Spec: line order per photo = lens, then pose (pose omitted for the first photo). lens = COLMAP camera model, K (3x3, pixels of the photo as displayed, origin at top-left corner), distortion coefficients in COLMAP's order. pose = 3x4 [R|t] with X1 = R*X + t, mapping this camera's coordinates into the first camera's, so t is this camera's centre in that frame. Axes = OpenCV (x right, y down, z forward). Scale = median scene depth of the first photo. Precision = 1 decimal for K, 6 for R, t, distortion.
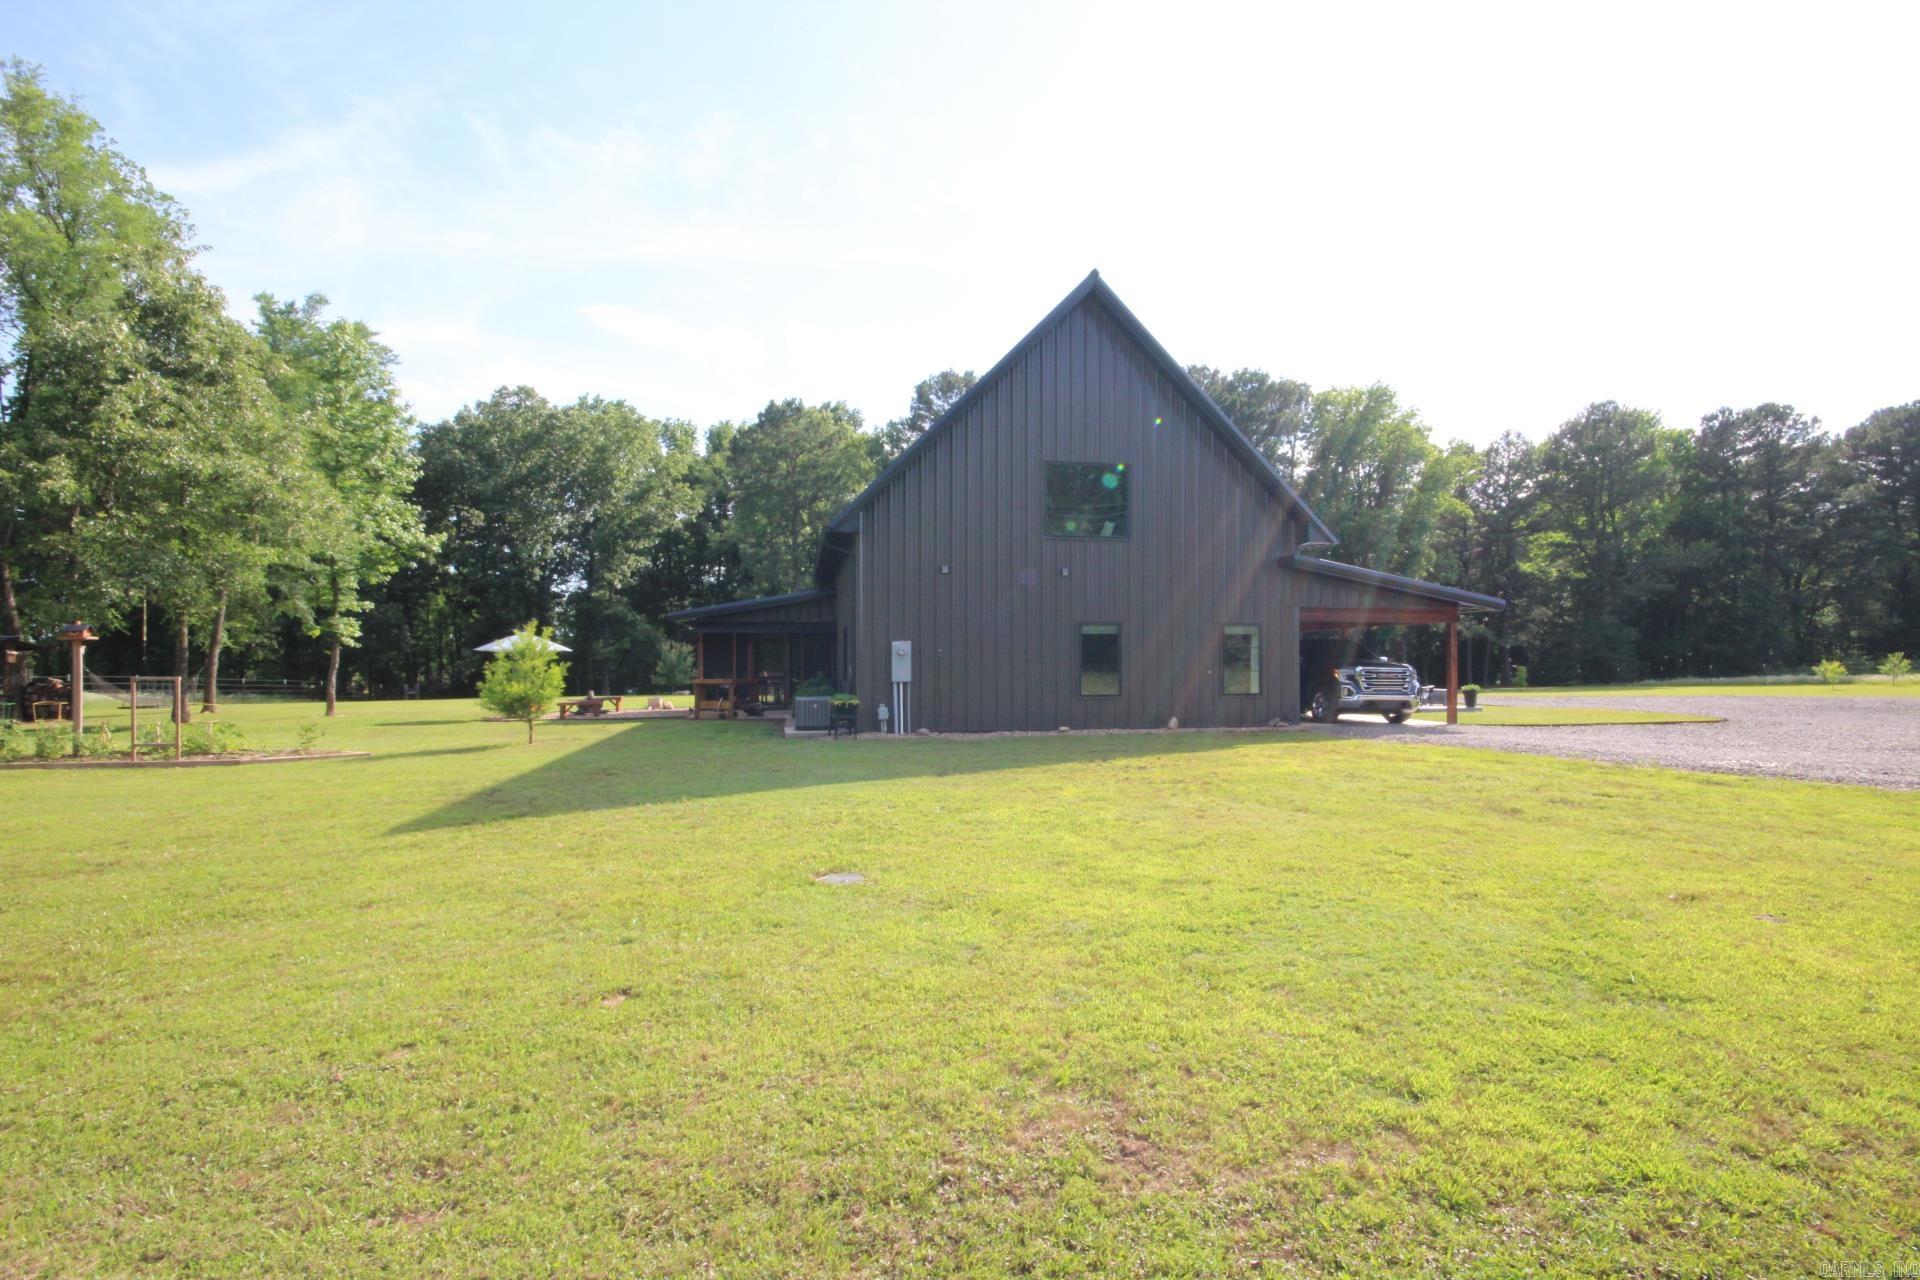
lens RADIAL K [[900.3, 0, 964.8], [0, 900.3, 651.4], [0, 0, 1]] dist [-0.021789, -0.003865]
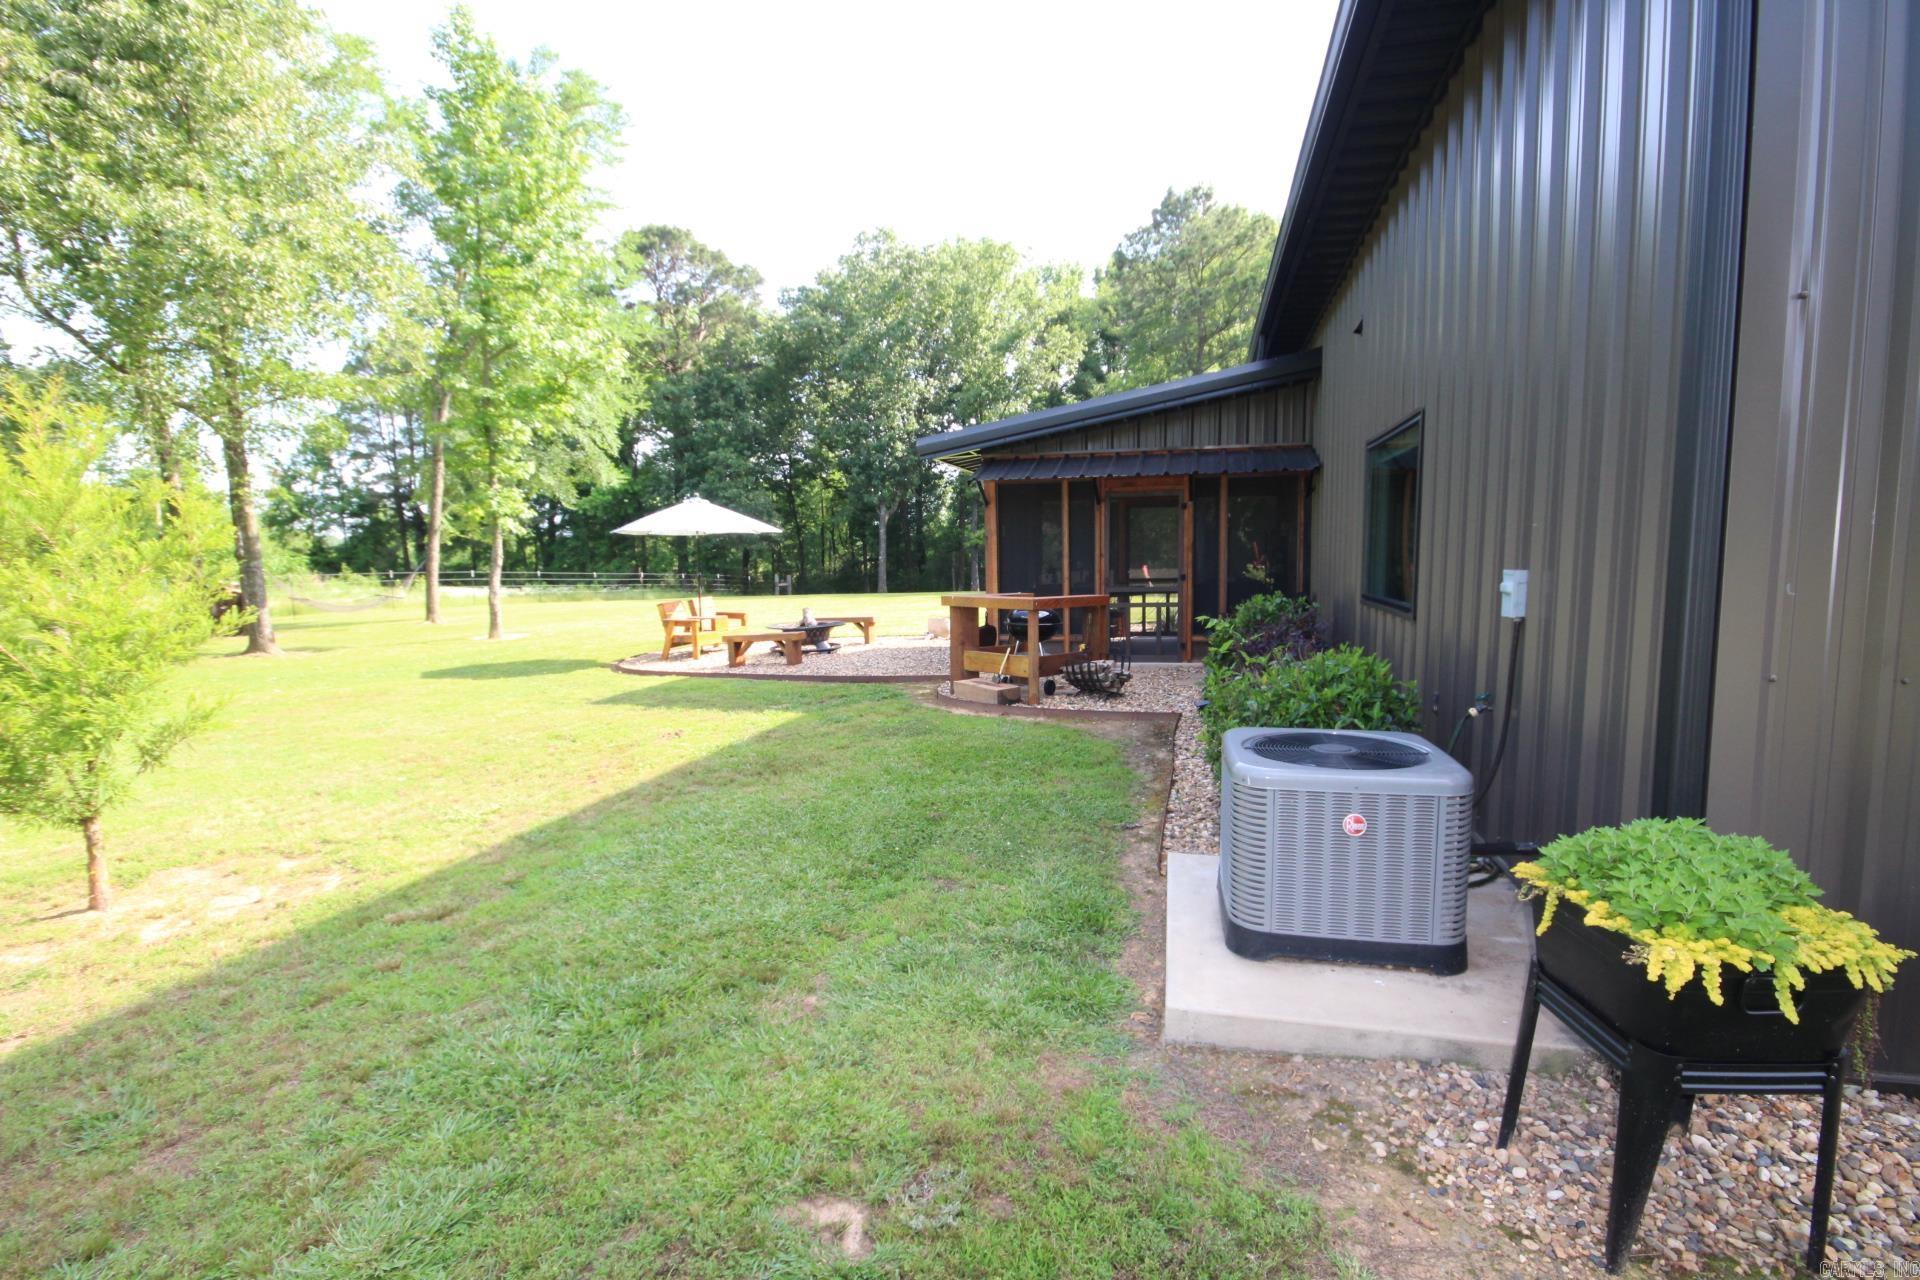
lens RADIAL K [[900.3, 0, 968.6], [0, 900.3, 644.6], [0, 0, 1]] dist [-0.021789, -0.003865]
pose [[0.907185, 0.032790, -0.419453, -0.043575], [0.017751, 0.993088, 0.116026, 0.002546], [0.420358, -0.112702, 0.900332, 0.219970]]
